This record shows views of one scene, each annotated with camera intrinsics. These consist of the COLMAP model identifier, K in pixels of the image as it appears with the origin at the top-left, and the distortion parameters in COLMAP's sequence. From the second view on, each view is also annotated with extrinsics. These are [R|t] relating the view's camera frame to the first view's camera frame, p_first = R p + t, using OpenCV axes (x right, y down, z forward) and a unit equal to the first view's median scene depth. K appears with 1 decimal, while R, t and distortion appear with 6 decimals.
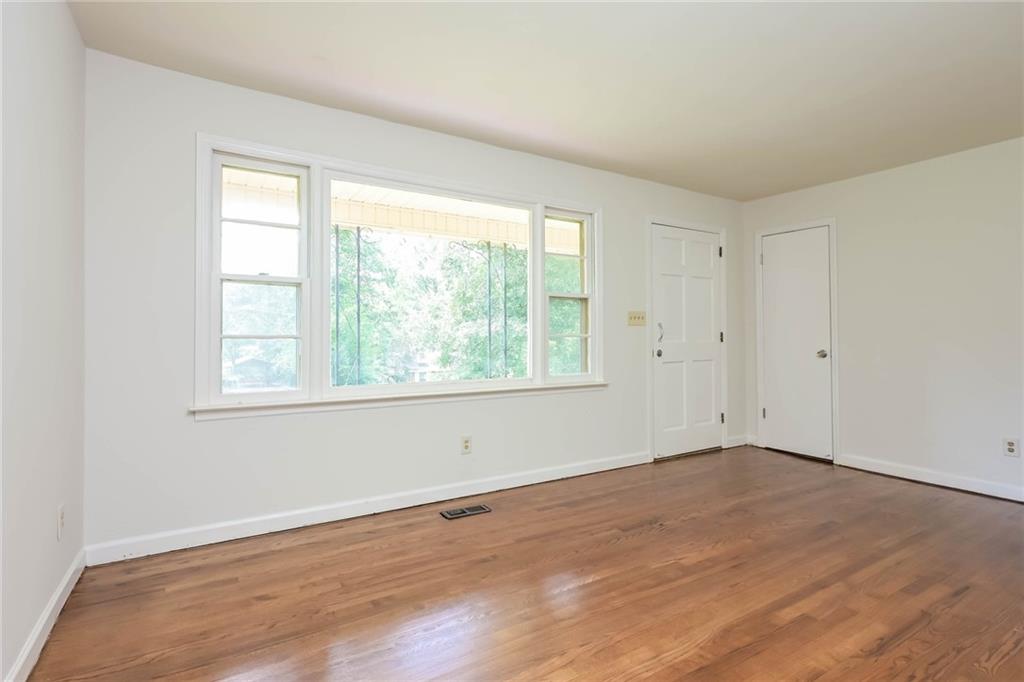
lens RADIAL K [[504.6, 0, 511.9], [0, 504.6, 336.8], [0, 0, 1]] dist [0.003881, 0.000706]
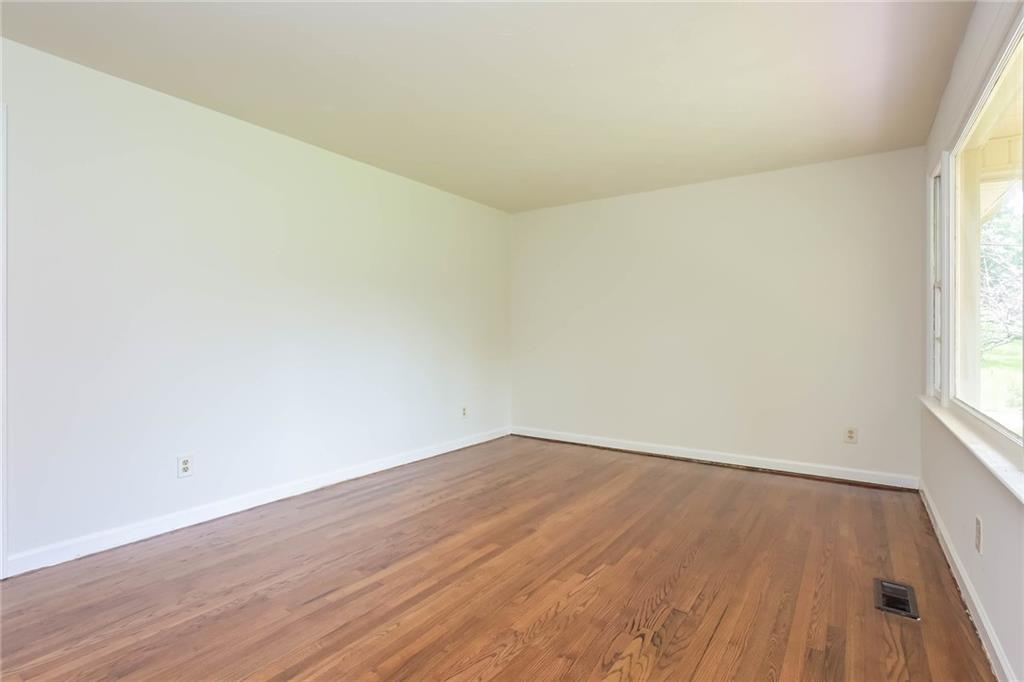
lens RADIAL K [[504.6, 0, 512.1], [0, 504.6, 338.4], [0, 0, 1]] dist [0.003881, 0.000706]
pose [[-0.912552, -0.001212, -0.408960, 0.770566], [-0.003986, 0.999974, 0.005931, -0.002492], [0.408942, 0.007043, -0.912533, 1.653455]]
